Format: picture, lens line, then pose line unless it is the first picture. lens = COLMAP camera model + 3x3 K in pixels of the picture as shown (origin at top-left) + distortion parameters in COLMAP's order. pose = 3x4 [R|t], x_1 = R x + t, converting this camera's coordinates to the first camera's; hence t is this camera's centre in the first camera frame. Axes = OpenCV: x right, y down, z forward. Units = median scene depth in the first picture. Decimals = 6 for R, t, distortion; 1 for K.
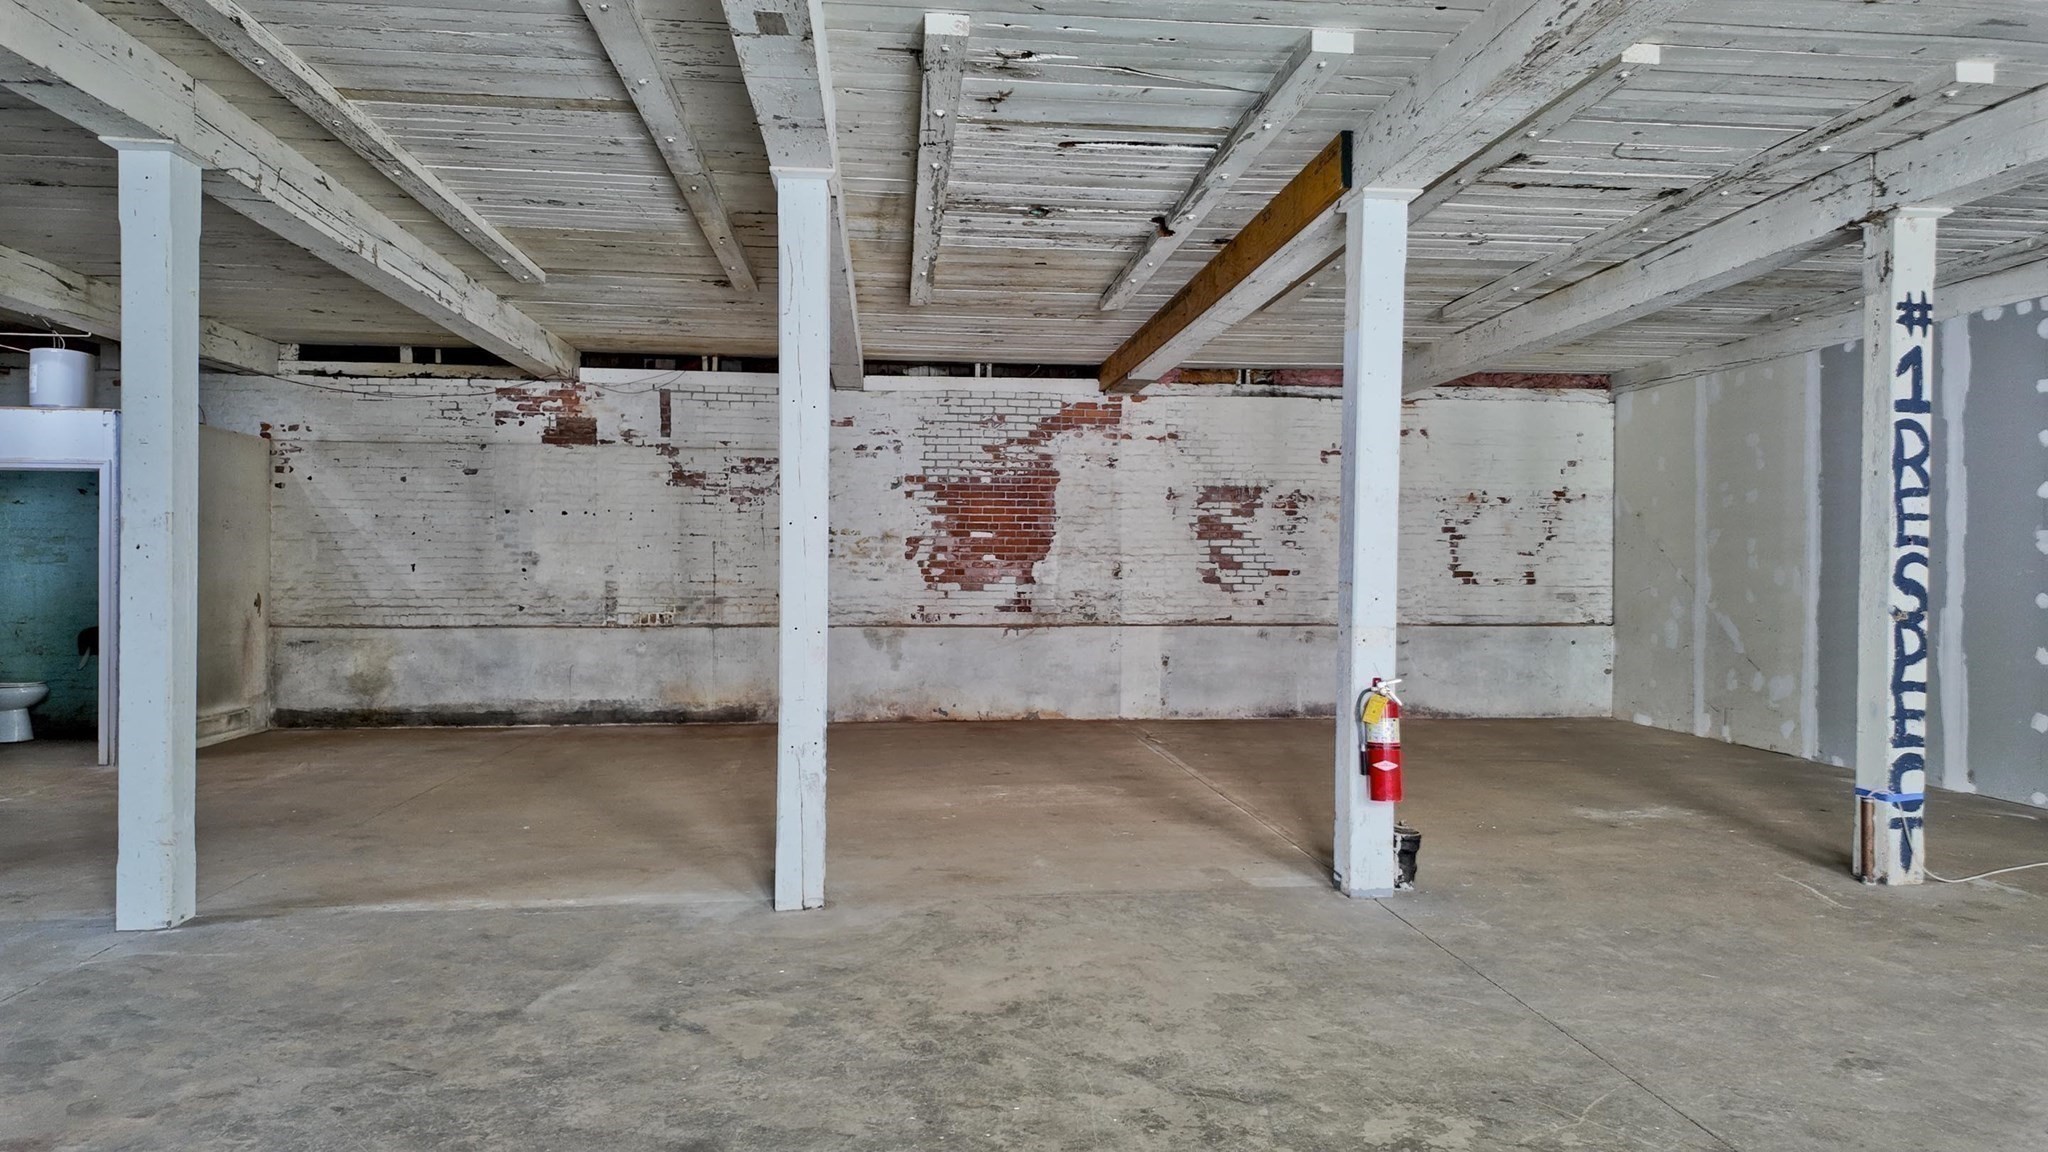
lens RADIAL K [[1191.4, 0, 1025.7], [0, 1191.4, 573.2], [0, 0, 1]] dist [0.053577, -0.048138]
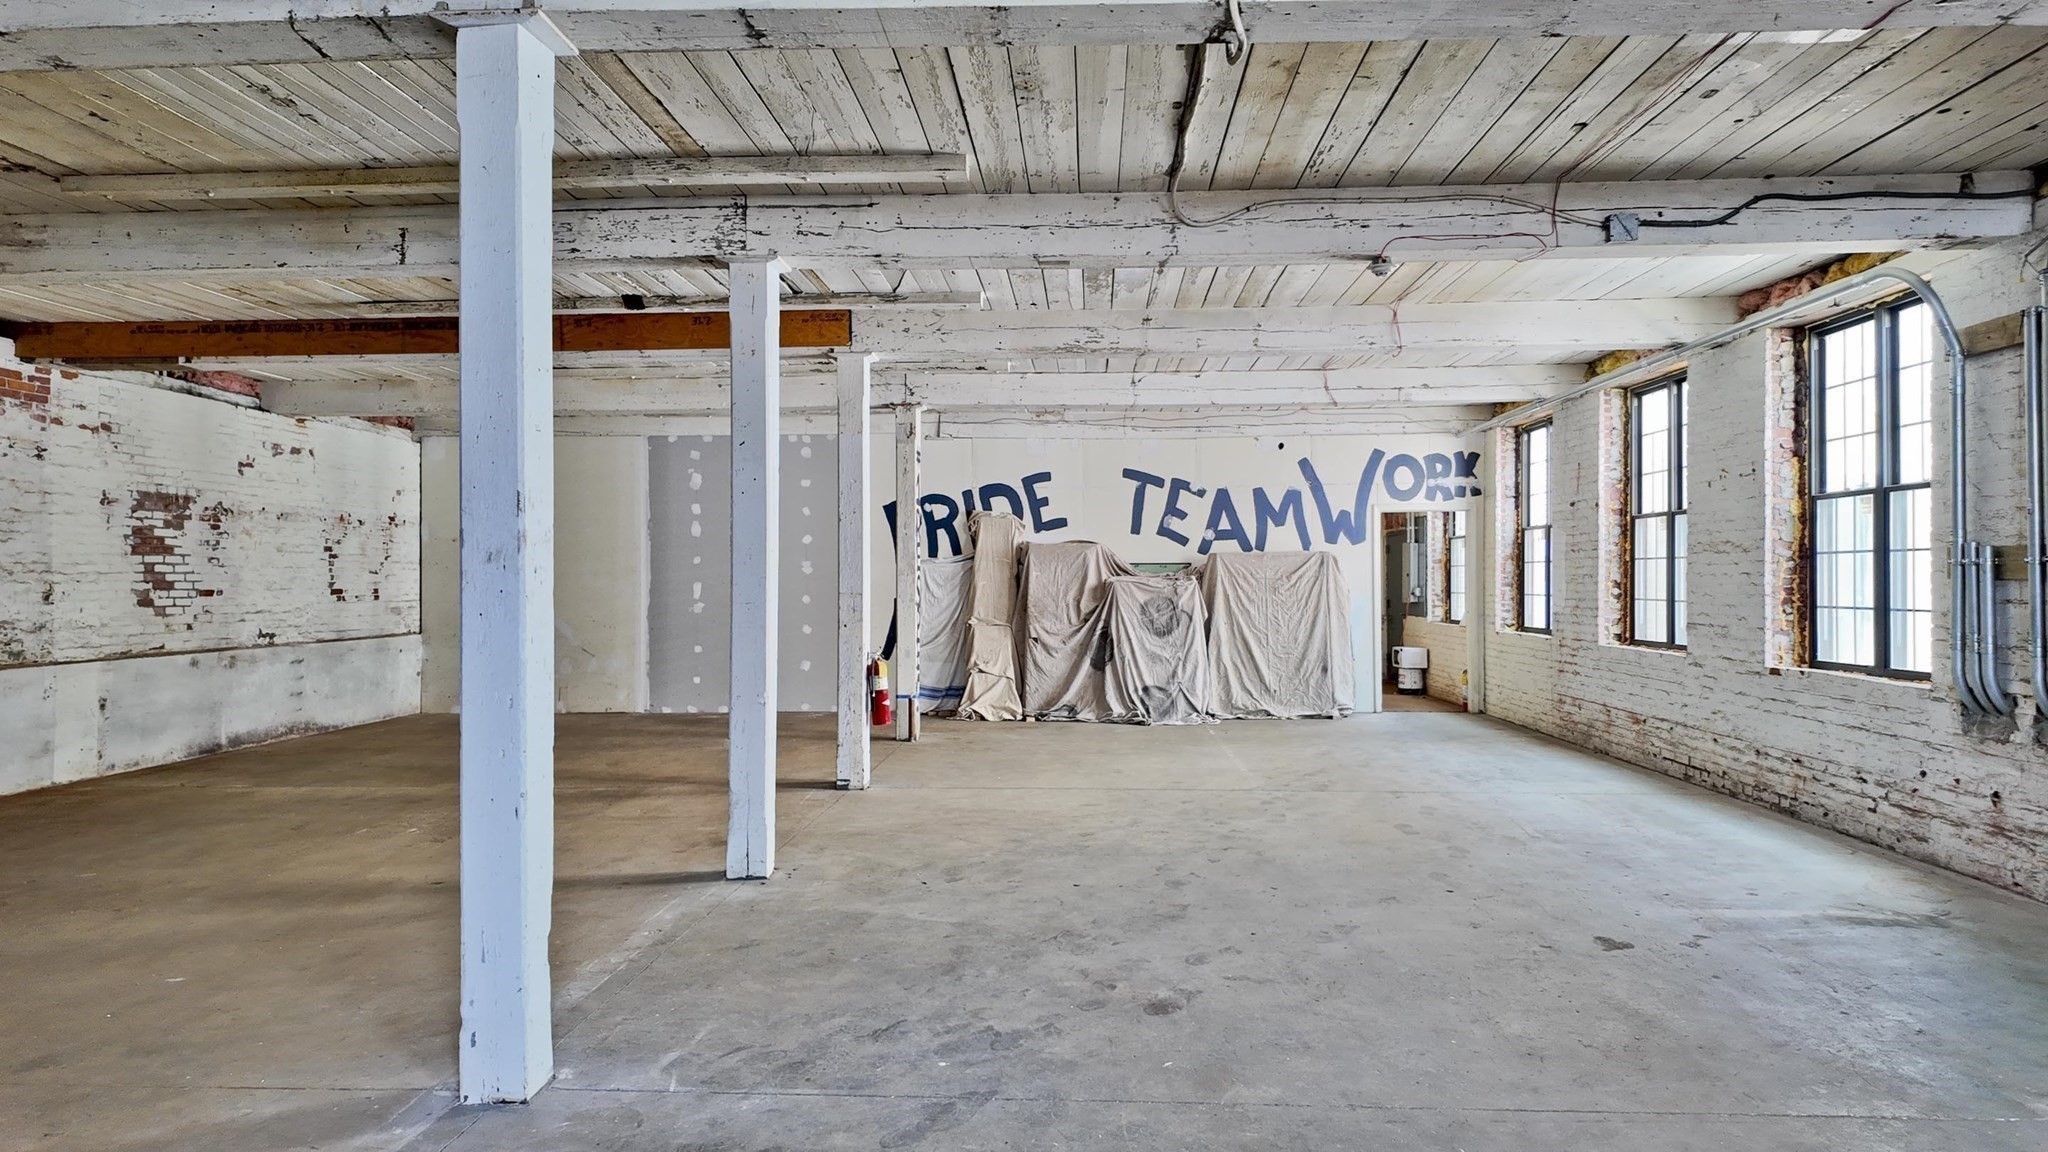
lens RADIAL K [[1191.4, 0, 1025.5], [0, 1191.4, 572.4], [0, 0, 1]] dist [0.053577, -0.048138]
pose [[0.164943, 0.000504, 0.986303, -0.622400], [0.012164, 0.999923, -0.002545, -0.006565], [-0.986228, 0.012417, 0.164924, 0.256697]]
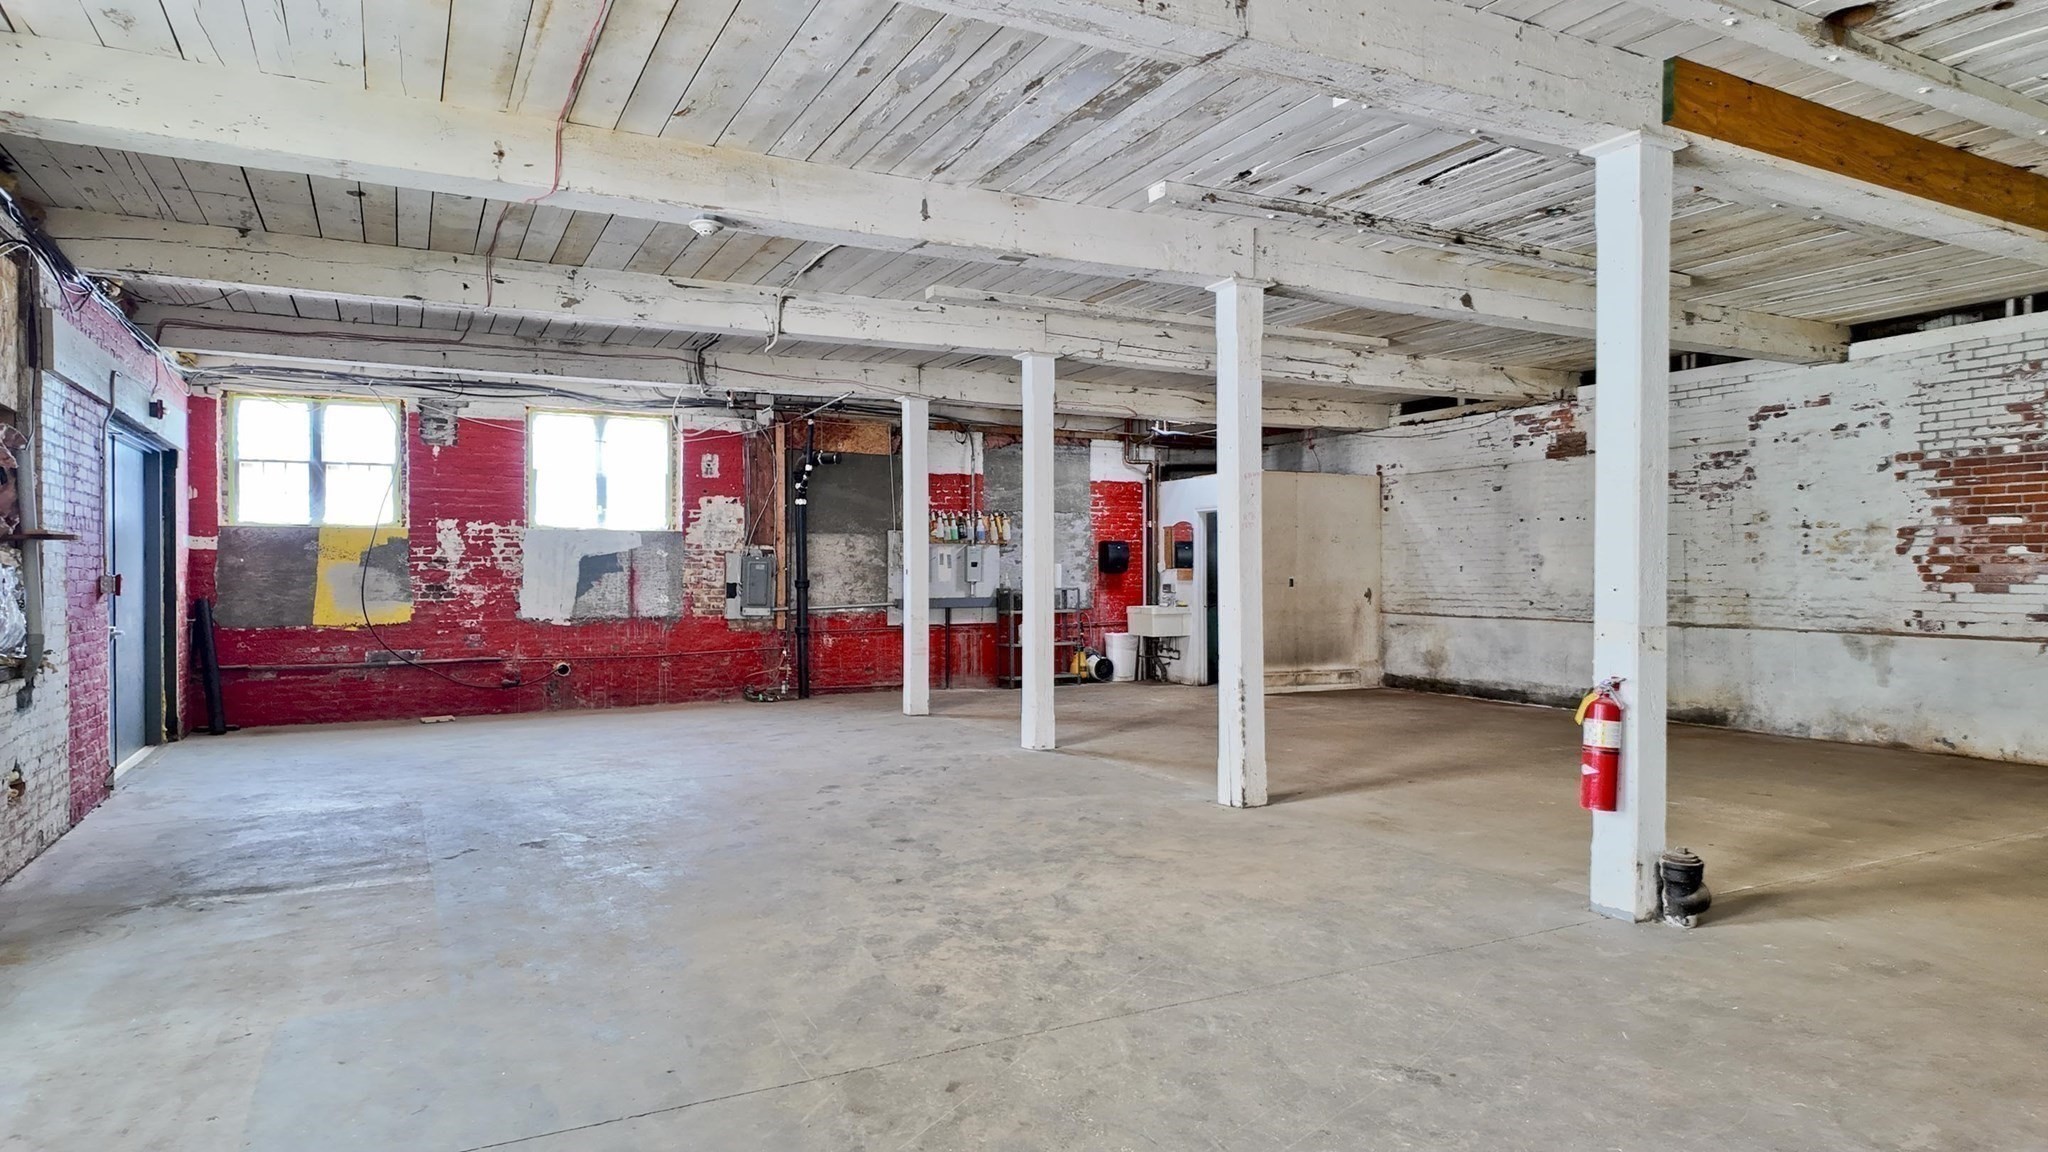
lens RADIAL K [[1191.4, 0, 1020.4], [0, 1191.4, 576.1], [0, 0, 1]] dist [0.053577, -0.048138]
pose [[0.360439, -0.001801, -0.932781, 0.483926], [-0.001695, 0.999995, -0.002585, 0.007046], [0.932781, 0.002513, 0.360434, 0.123734]]
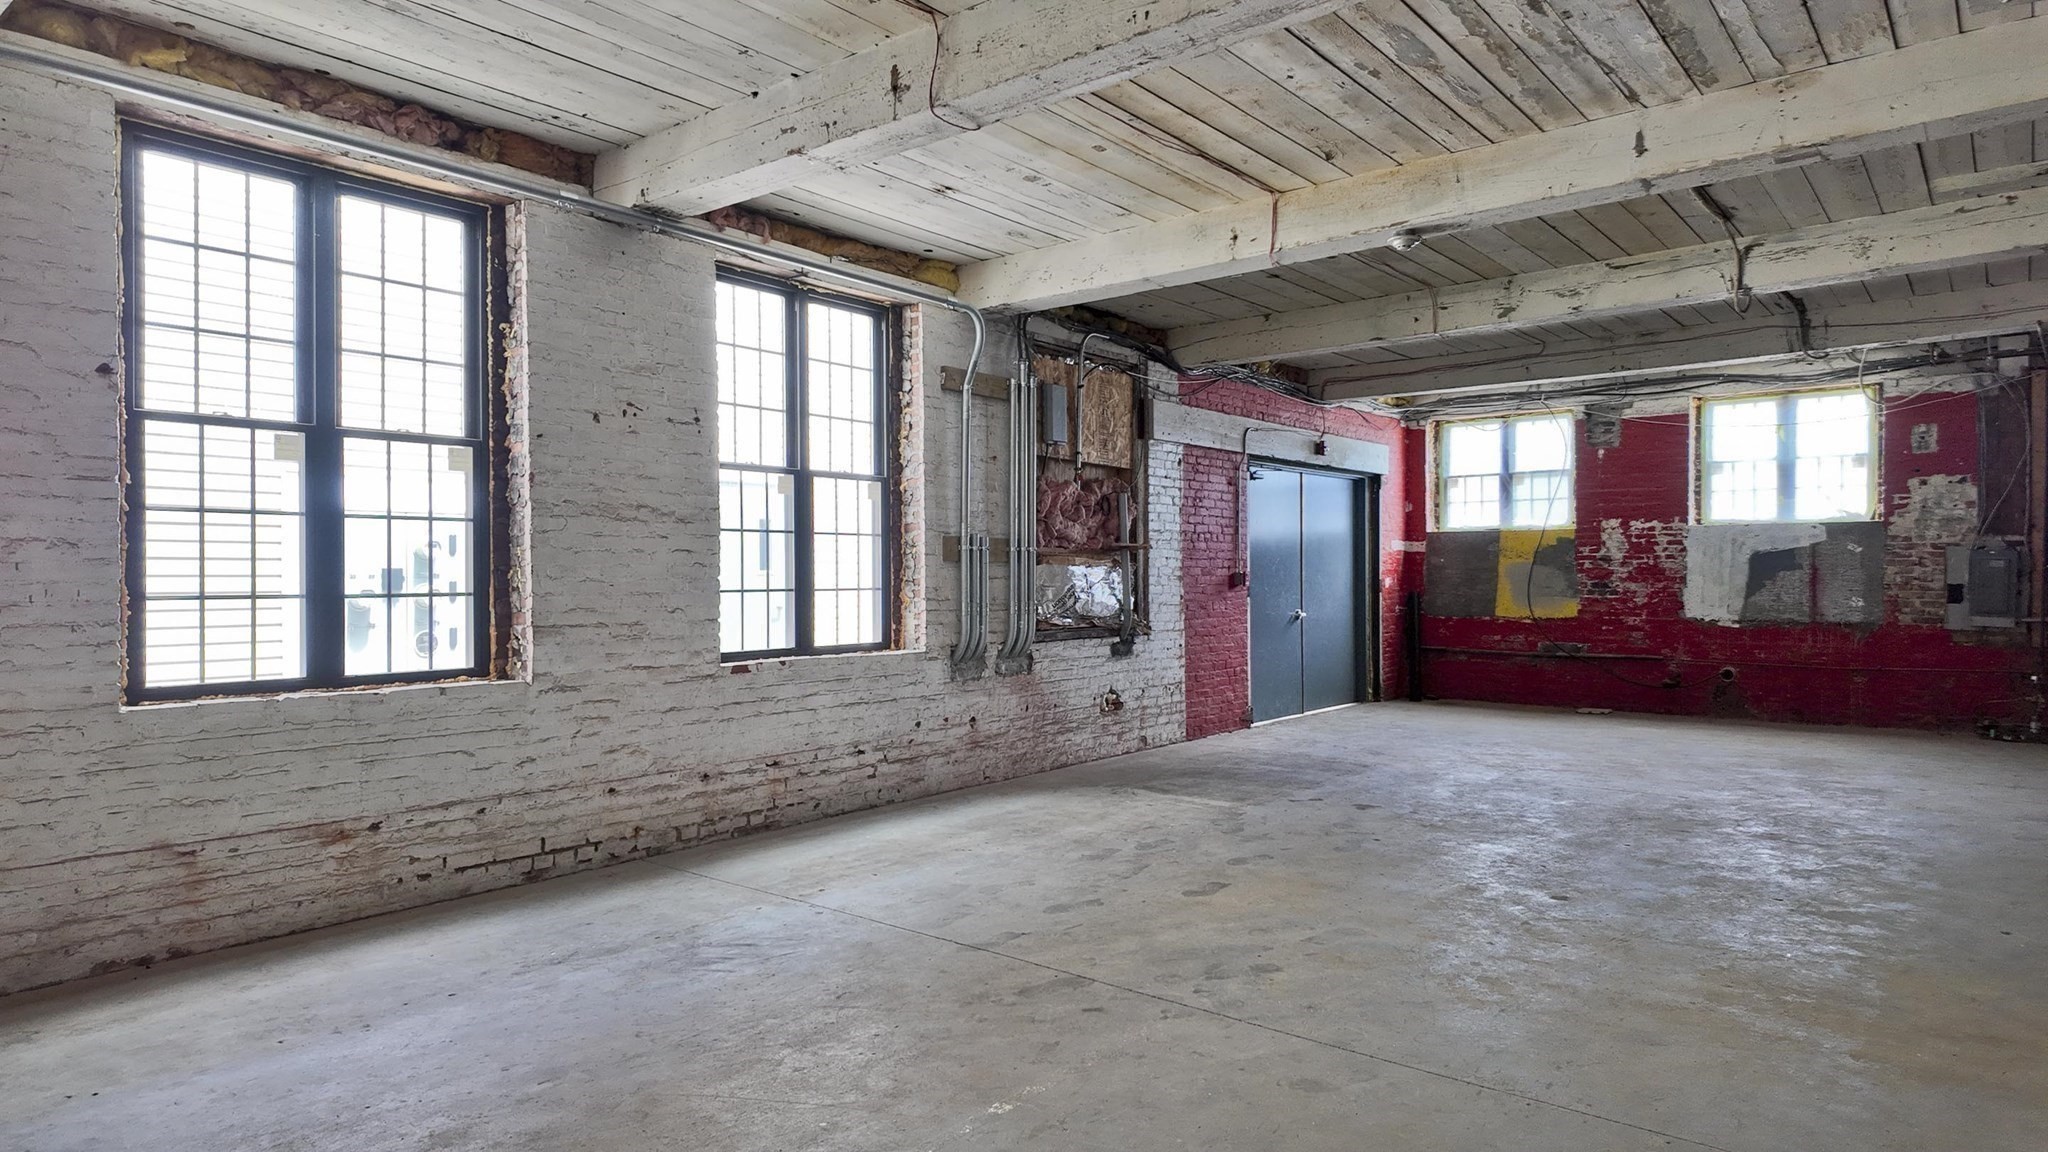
lens RADIAL K [[1191.4, 0, 1013.0], [0, 1191.4, 563.1], [0, 0, 1]] dist [0.053577, -0.048138]
pose [[-0.722706, -0.009532, -0.691090, 0.456891], [-0.006918, 0.999955, -0.006557, 0.006158], [0.691121, 0.000042, -0.722739, 0.457641]]
